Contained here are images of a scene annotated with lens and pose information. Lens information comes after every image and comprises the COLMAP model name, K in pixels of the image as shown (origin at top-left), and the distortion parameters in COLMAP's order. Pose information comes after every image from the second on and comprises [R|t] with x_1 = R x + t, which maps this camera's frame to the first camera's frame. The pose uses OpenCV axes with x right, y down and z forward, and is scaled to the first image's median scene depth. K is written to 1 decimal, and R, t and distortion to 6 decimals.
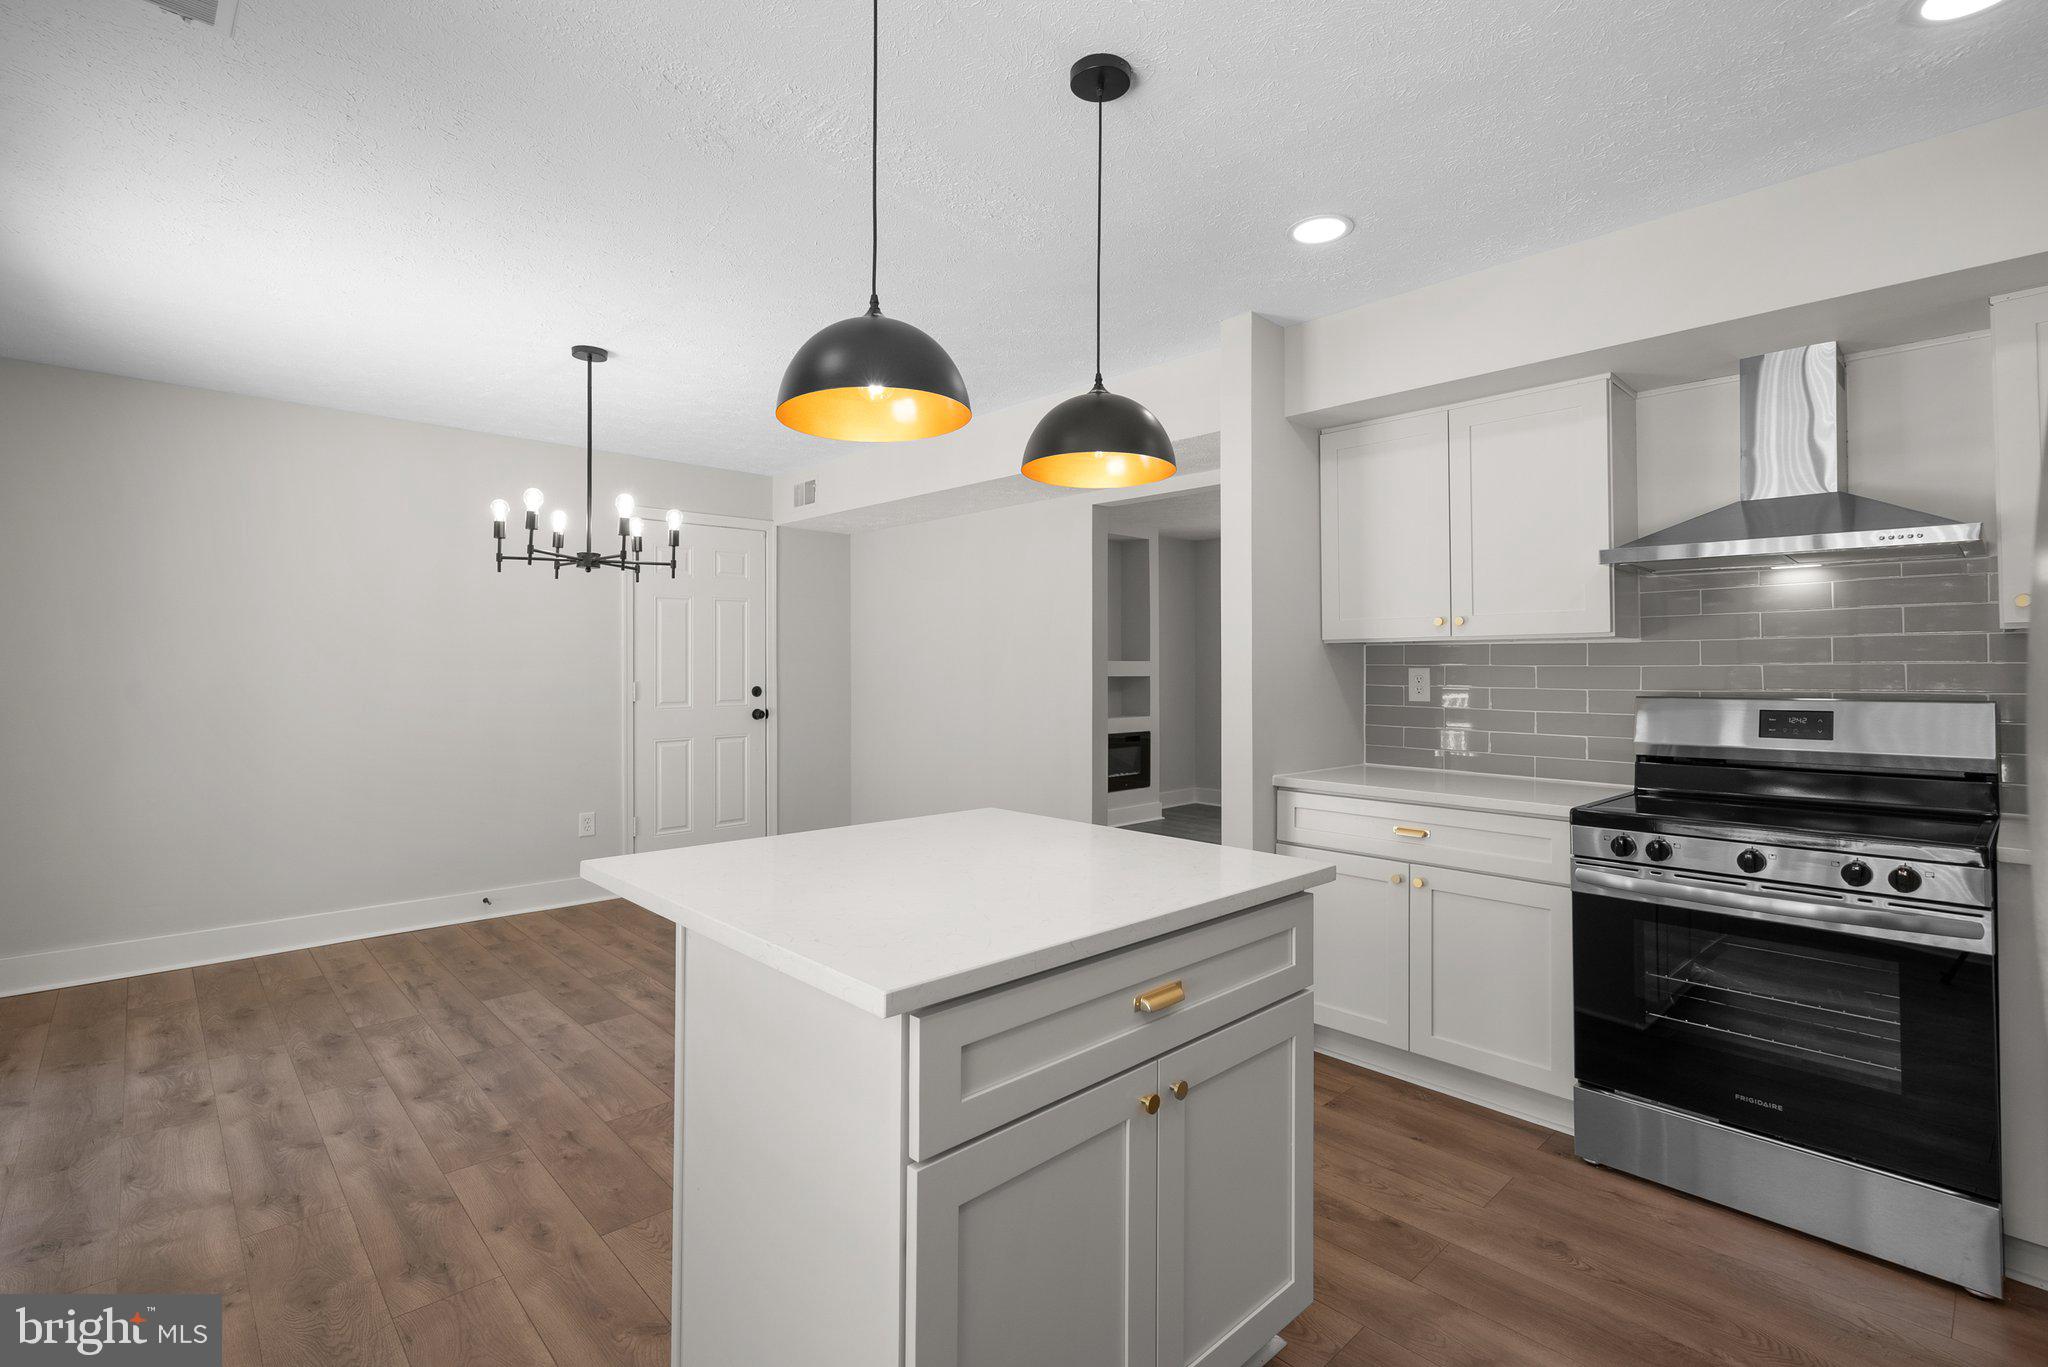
lens RADIAL K [[948.7, 0, 1013.5], [0, 948.7, 642.5], [0, 0, 1]] dist [-0.000257, 0.000024]
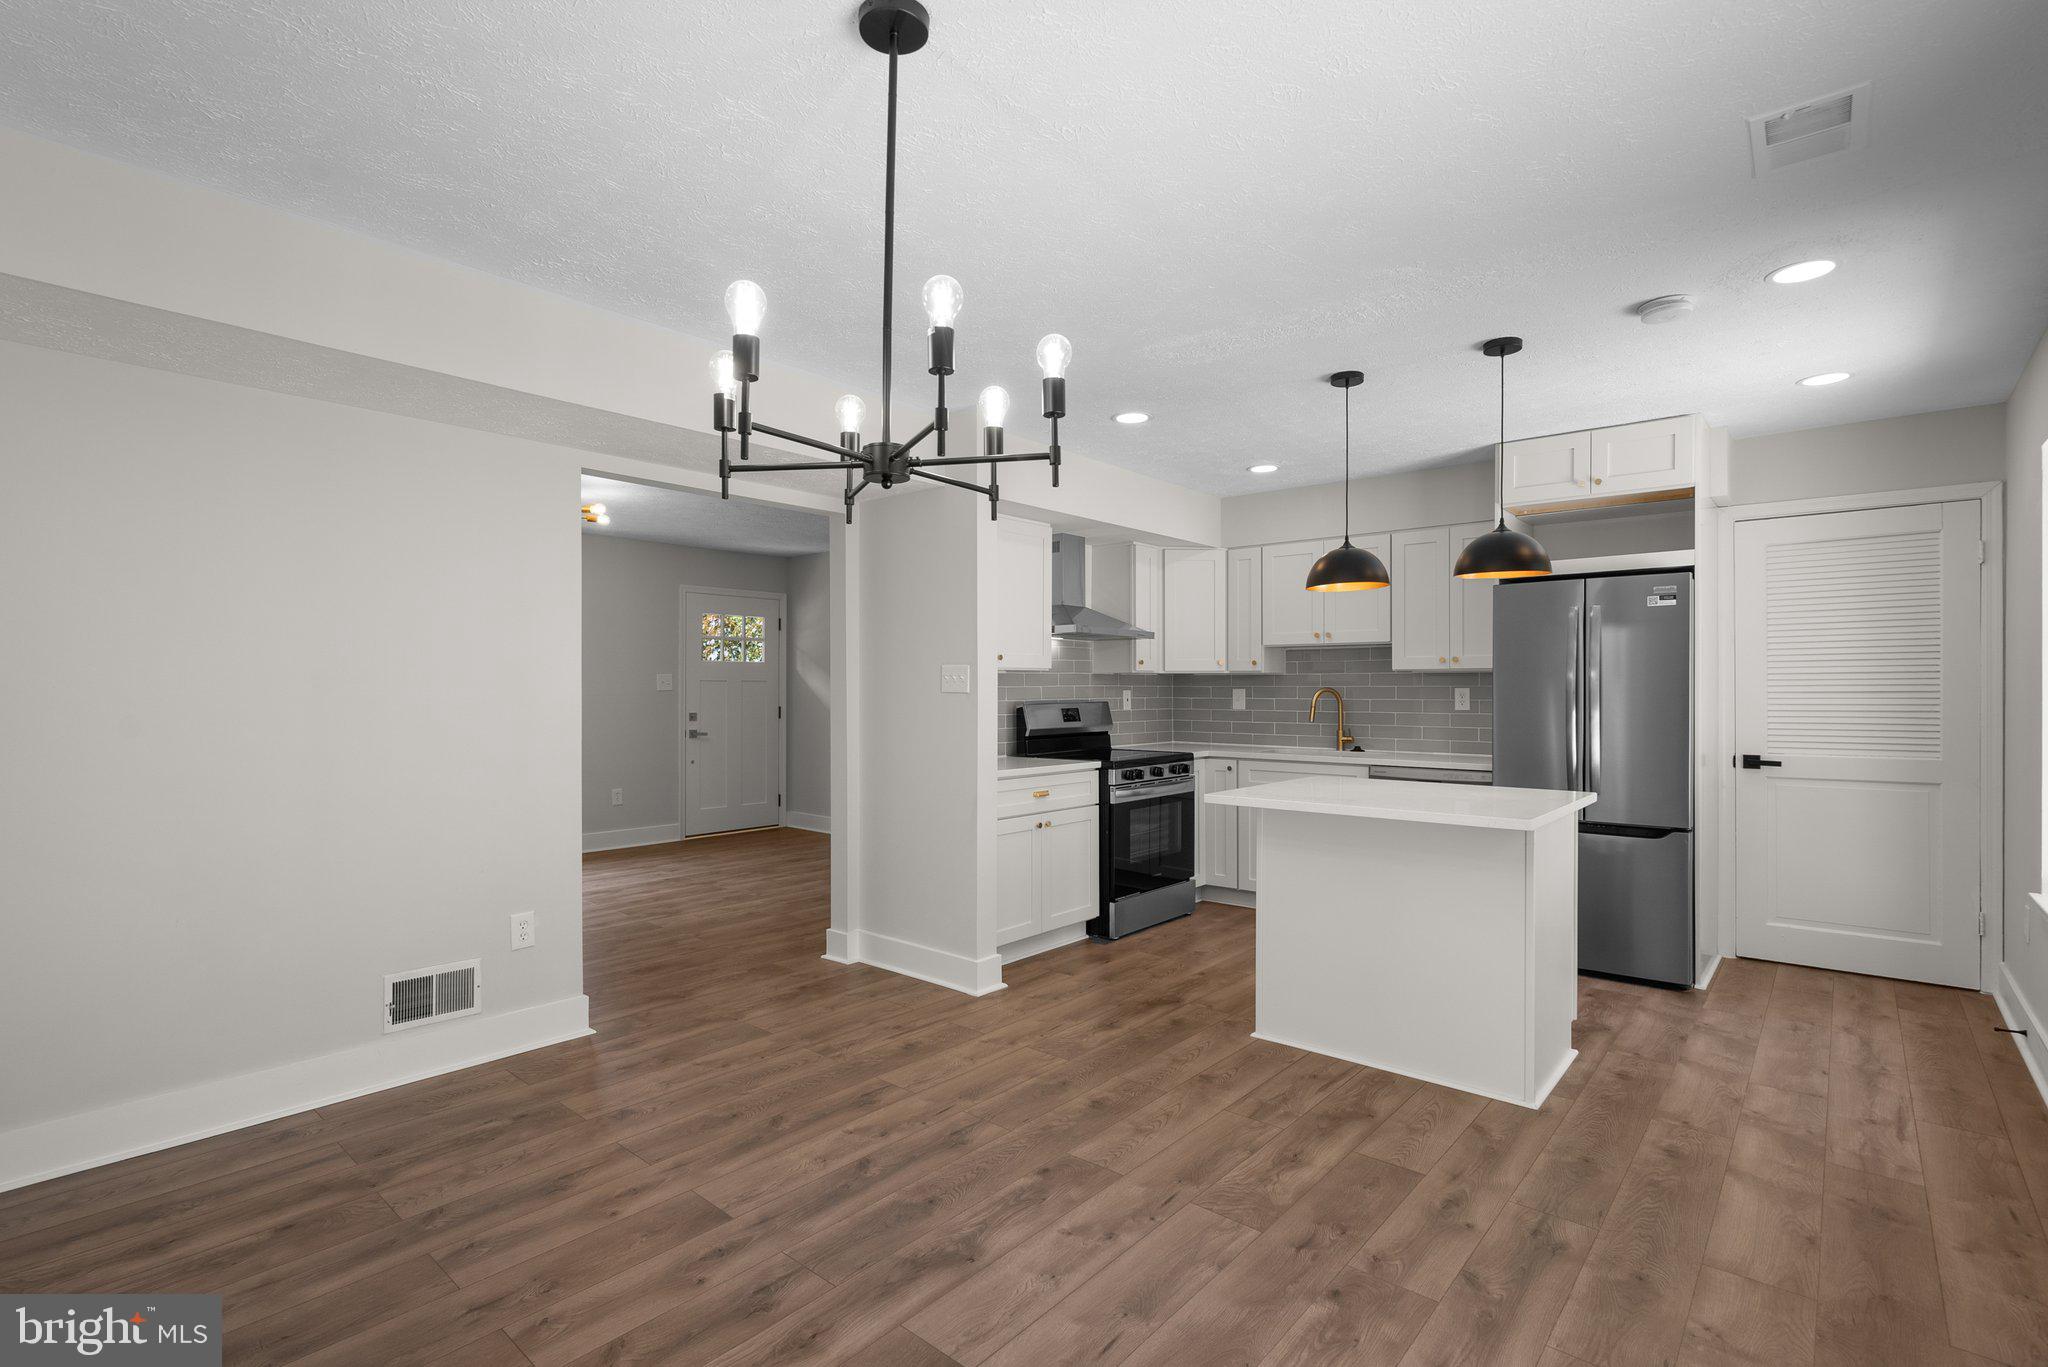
lens RADIAL K [[961.0, 0, 1020.9], [0, 961.0, 693.0], [0, 0, 1]] dist [0.000308, 0.000409]
pose [[-0.112101, -0.006524, 0.993675, -1.059302], [-0.027926, 0.999604, 0.003413, 0.027718], [-0.993304, -0.027367, -0.112238, 1.120872]]
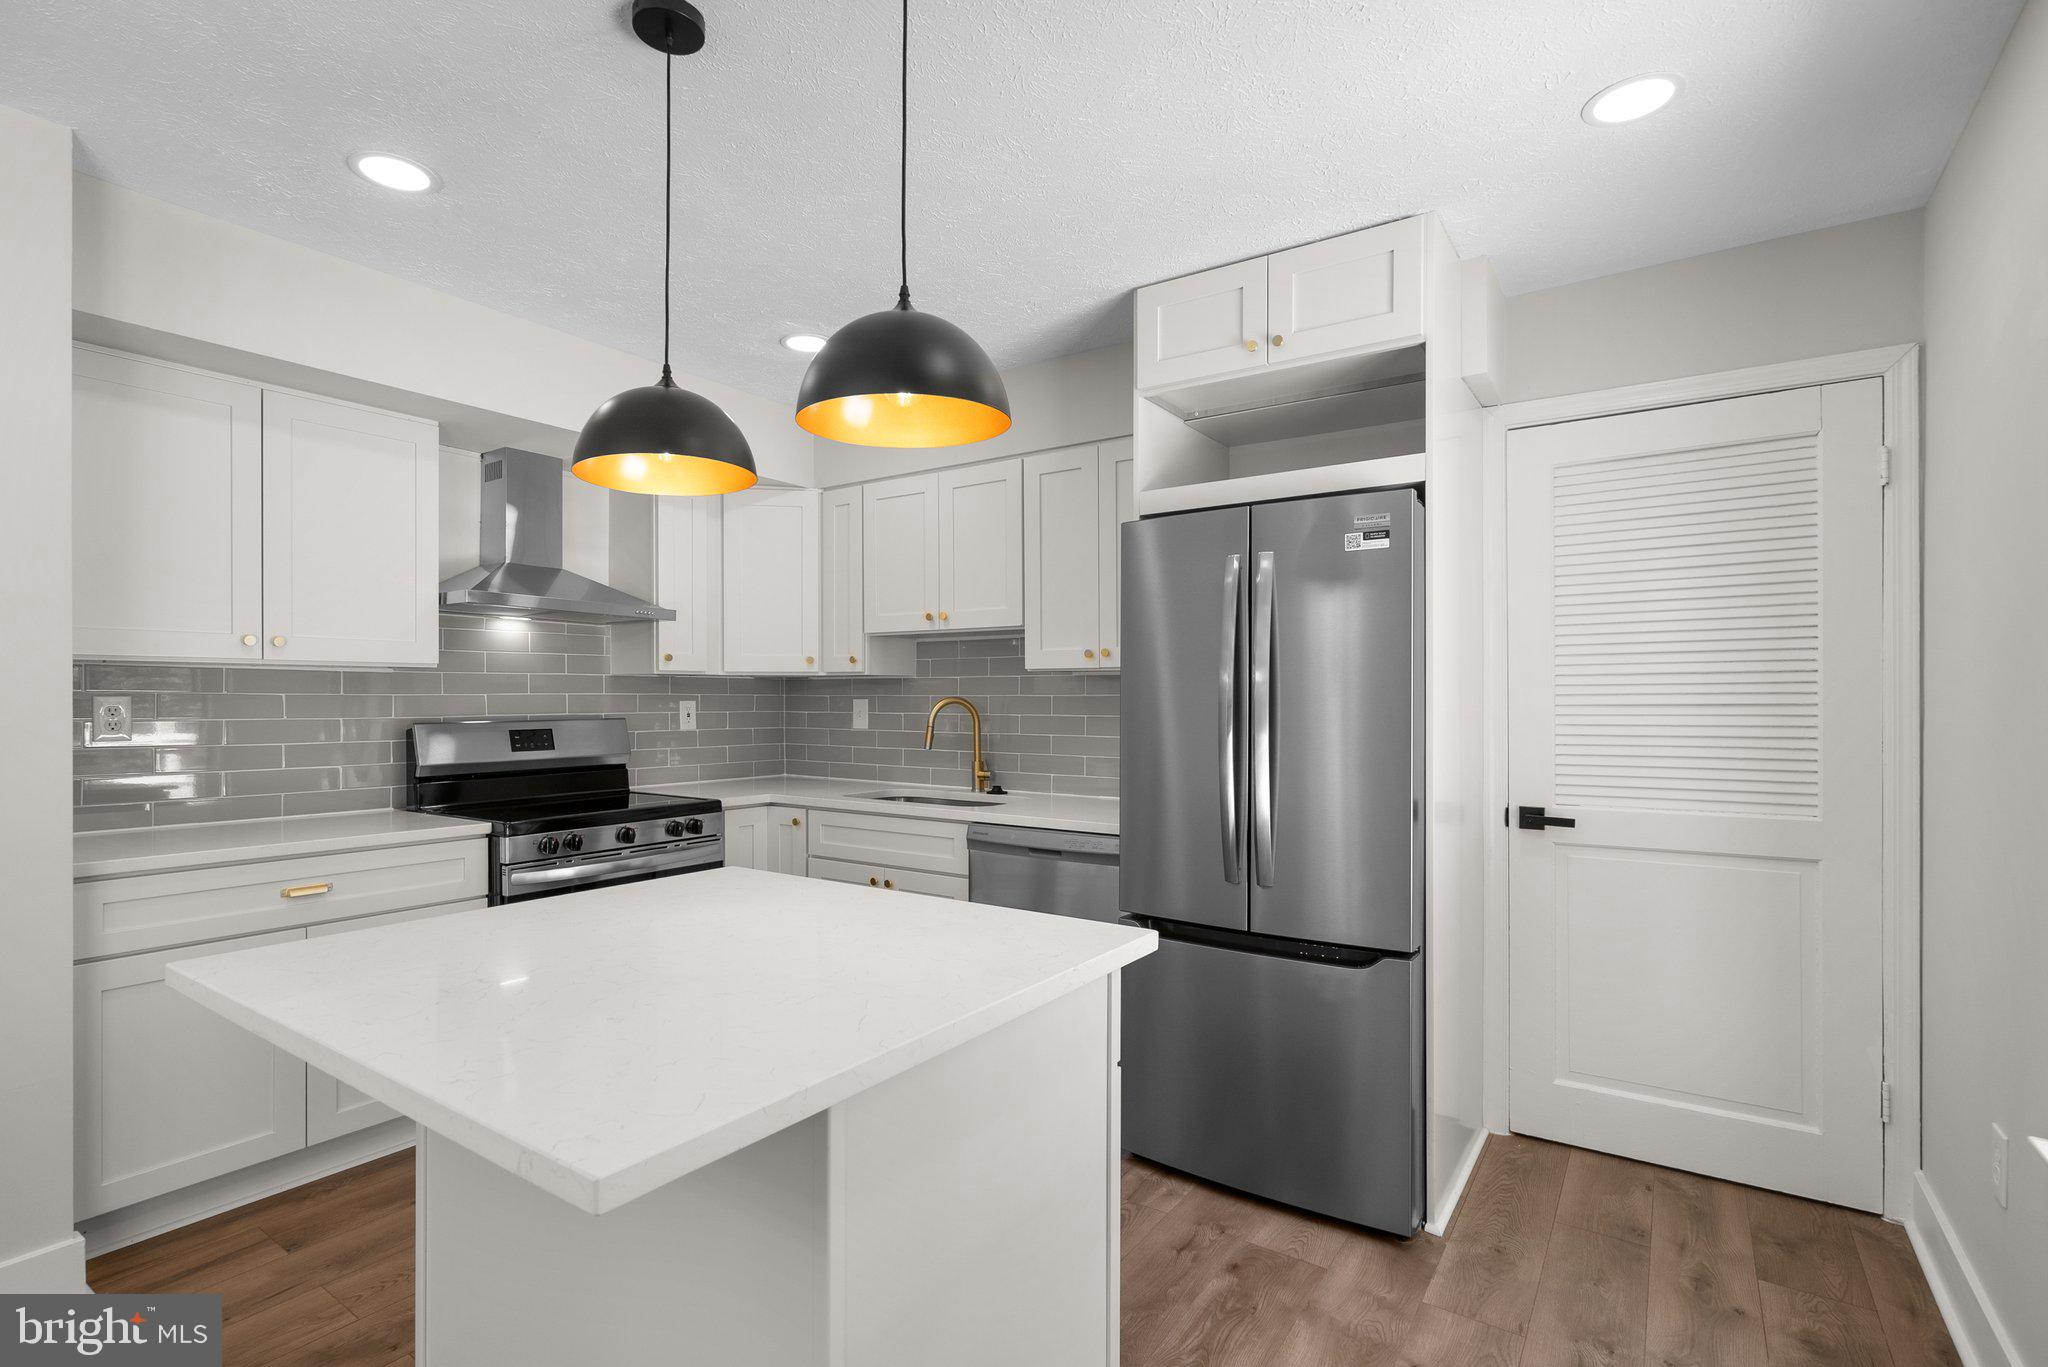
lens RADIAL K [[952.6, 0, 1017.5], [0, 952.6, 701.0], [0, 0, 1]] dist [-0.001259, -0.000829]
pose [[-0.215565, -0.003127, 0.976485, -0.505188], [-0.029478, 0.999560, -0.003307, 0.013880], [-0.976045, -0.029498, -0.215562, 0.523037]]
